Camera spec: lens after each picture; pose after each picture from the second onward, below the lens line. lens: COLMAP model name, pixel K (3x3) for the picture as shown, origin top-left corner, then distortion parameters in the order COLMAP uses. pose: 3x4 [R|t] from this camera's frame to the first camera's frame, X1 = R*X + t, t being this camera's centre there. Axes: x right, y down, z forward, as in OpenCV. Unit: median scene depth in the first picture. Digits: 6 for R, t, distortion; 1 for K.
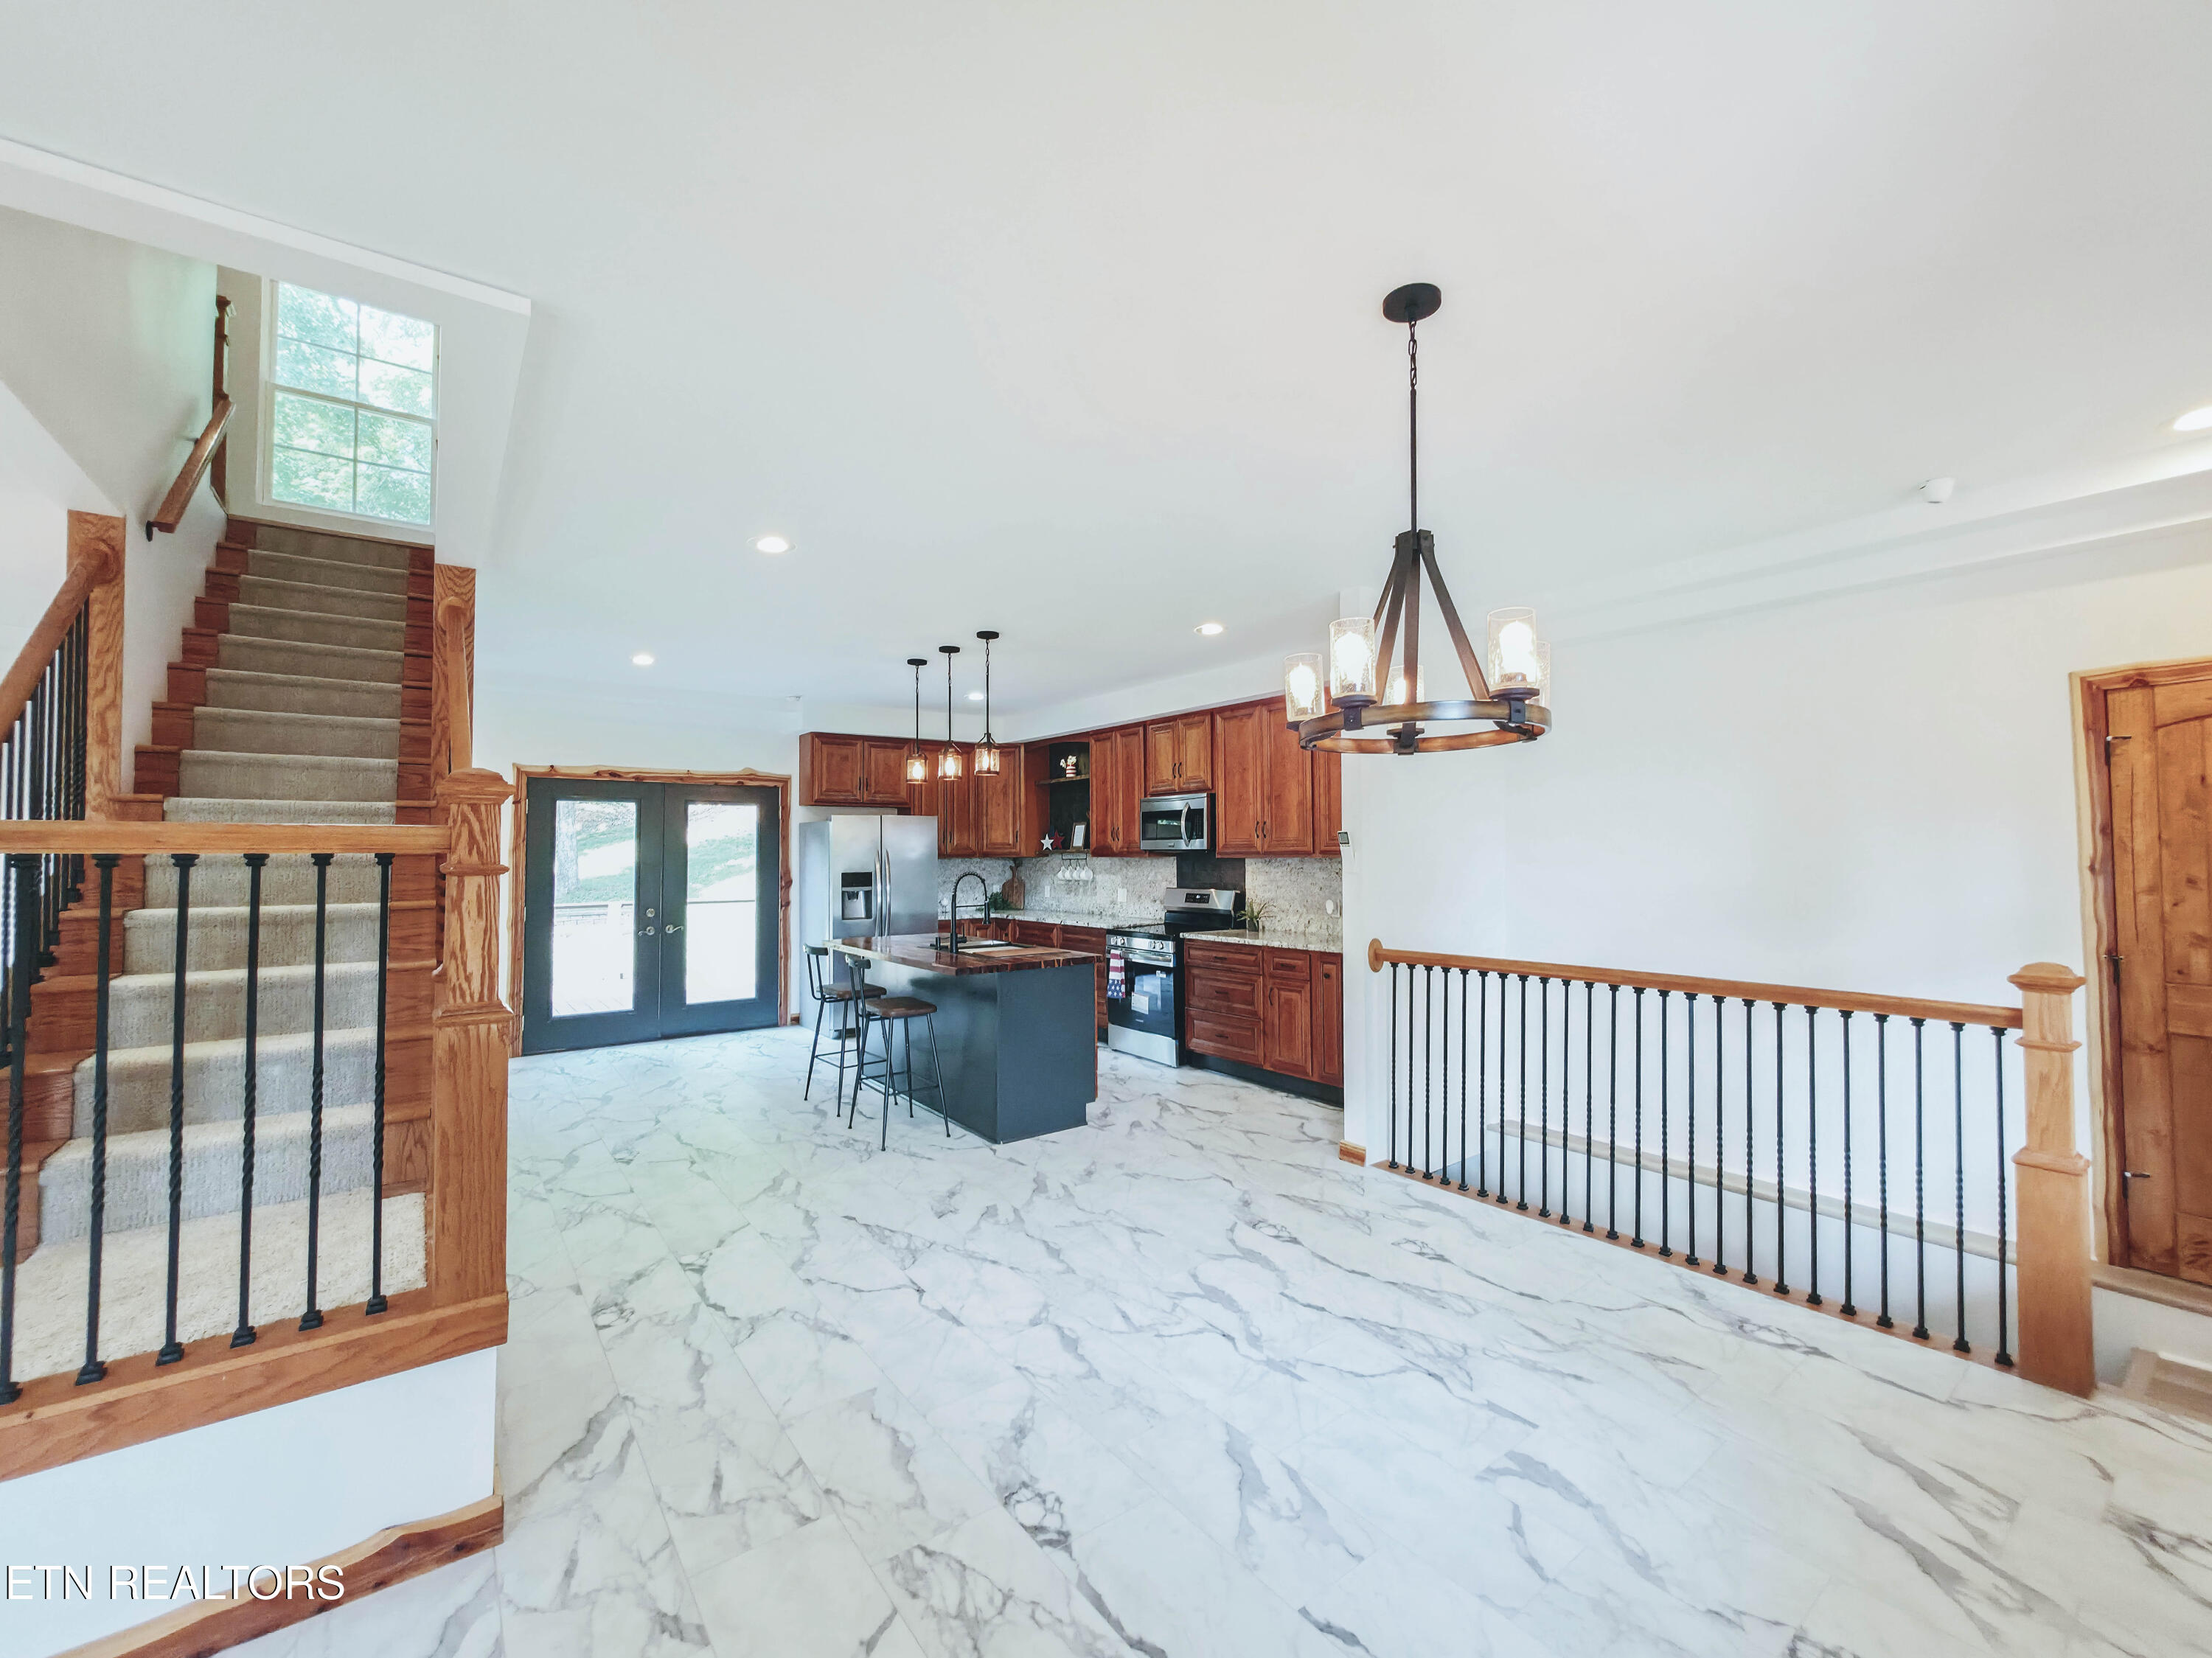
lens RADIAL K [[963.4, 0, 1112.8], [0, 963.4, 832.6], [0, 0, 1]] dist [-0.003581, -0.000151]
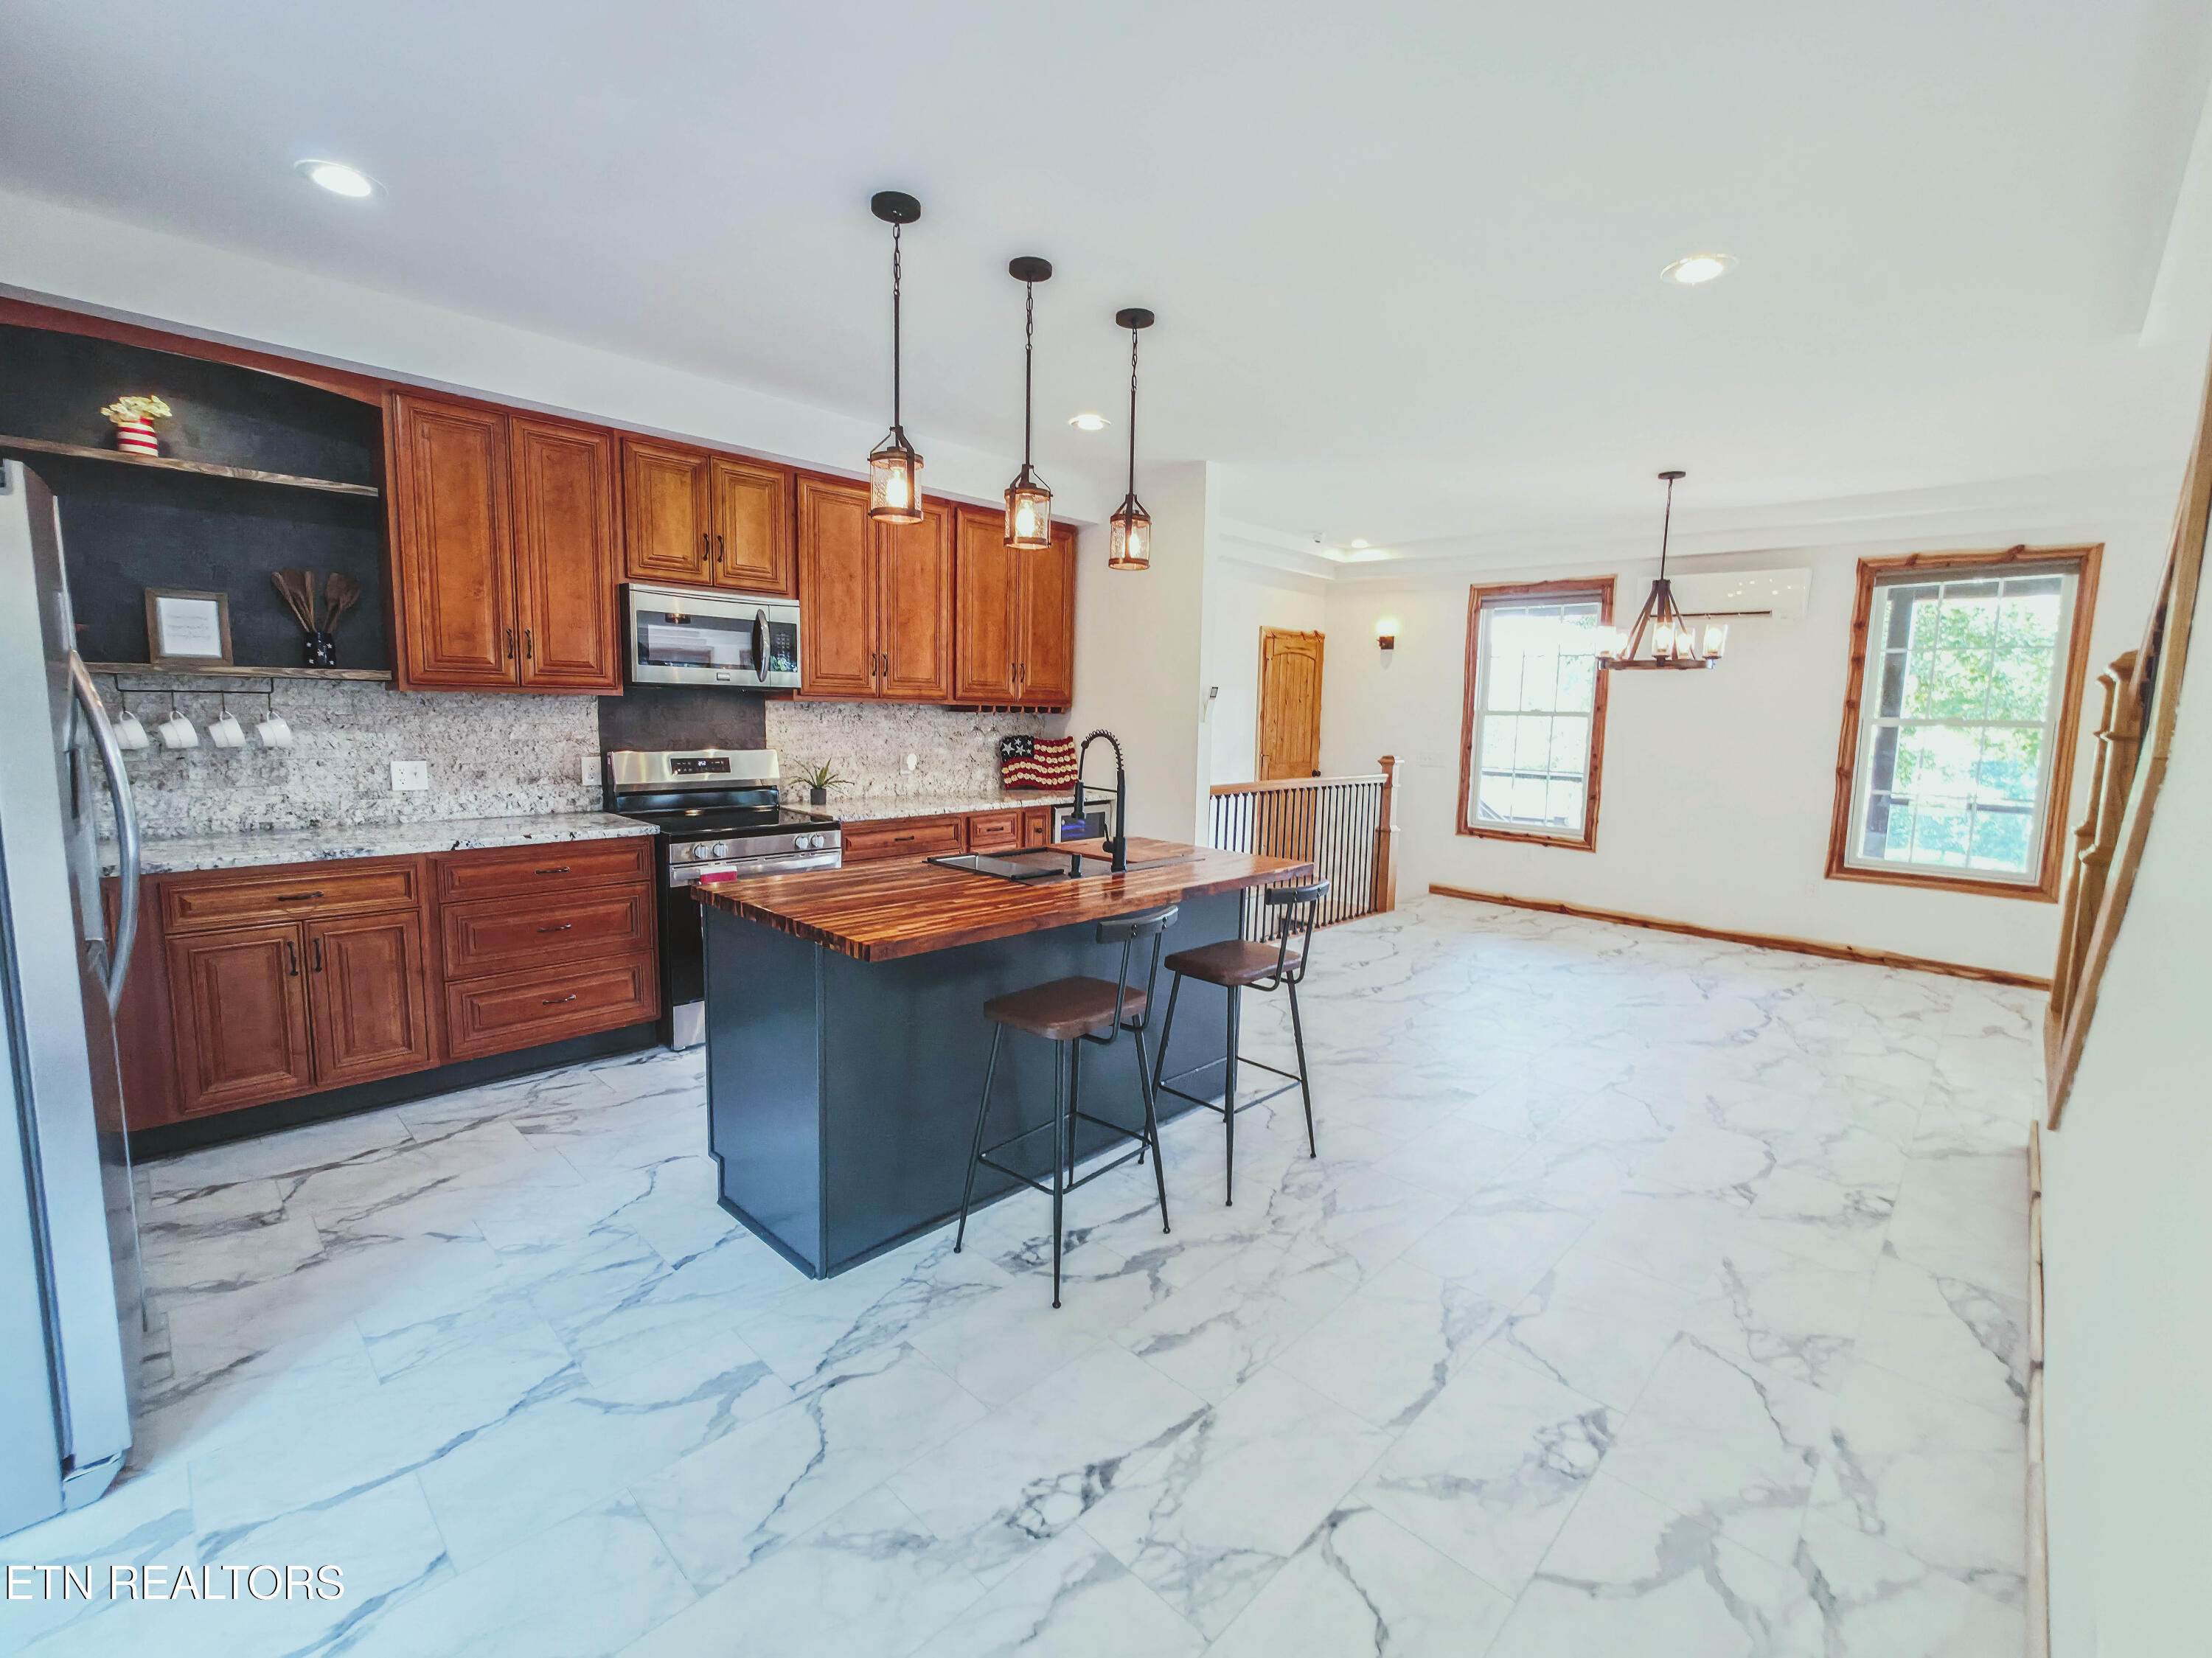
lens RADIAL K [[963.4, 0, 1112.8], [0, 963.4, 832.6], [0, 0, 1]] dist [-0.003581, -0.000151]
pose [[-0.187221, -0.129008, 0.973810, -0.867862], [-0.046625, 0.991388, 0.122373, 0.035934], [-0.981211, -0.022493, -0.191624, 1.326590]]
